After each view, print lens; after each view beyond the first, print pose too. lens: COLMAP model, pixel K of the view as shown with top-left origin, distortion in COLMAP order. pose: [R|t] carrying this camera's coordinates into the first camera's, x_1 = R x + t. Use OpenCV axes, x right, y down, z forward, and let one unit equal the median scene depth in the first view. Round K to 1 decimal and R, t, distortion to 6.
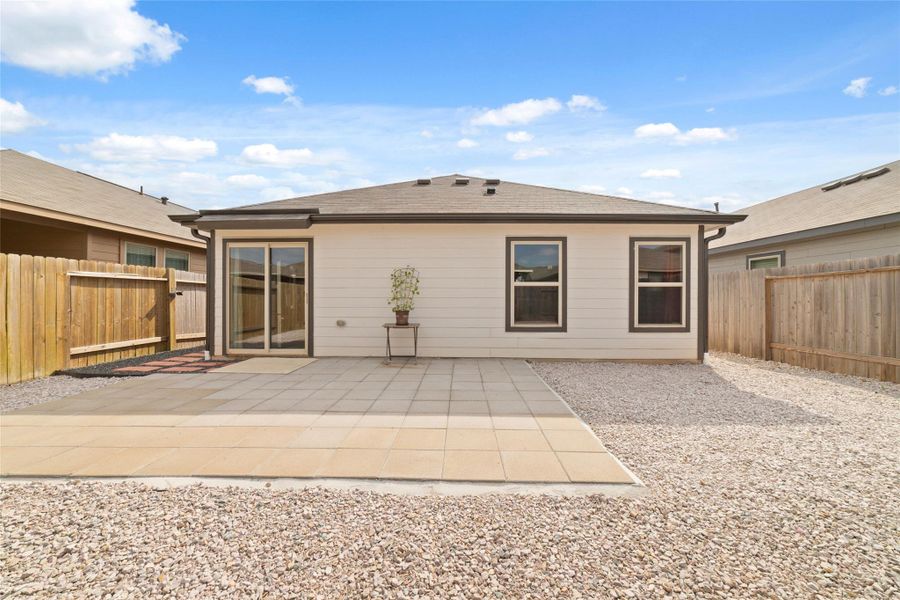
lens RADIAL K [[344.5, 0, 452.4], [0, 344.5, 298.5], [0, 0, 1]] dist [-0.028471, 0.011291]
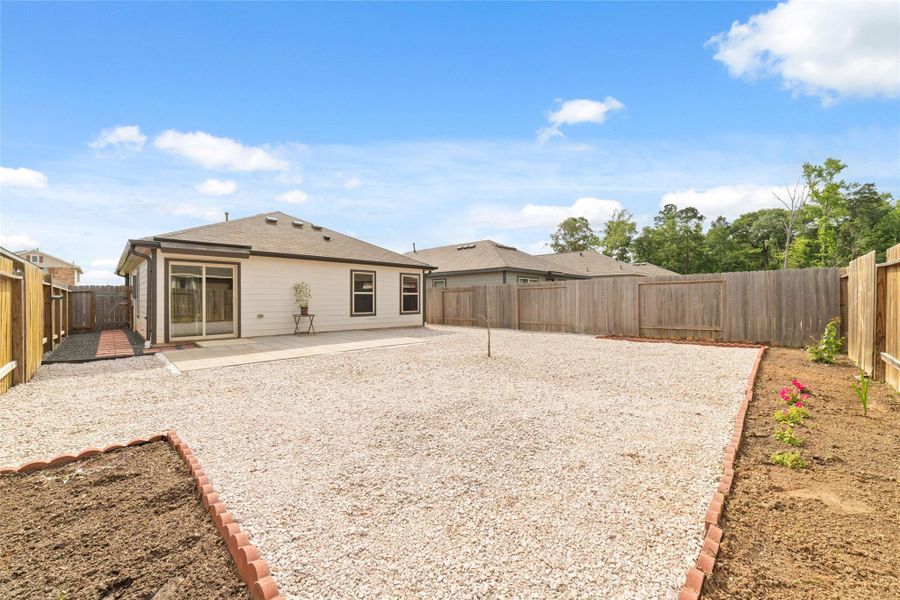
lens RADIAL K [[344.5, 0, 452.4], [0, 344.5, 298.5], [0, 0, 1]] dist [-0.028471, 0.011291]
pose [[0.678898, -0.002267, 0.734229, -0.905876], [0.001296, 0.999997, 0.001889, -0.013004], [-0.734231, -0.000331, 0.678900, -0.788346]]
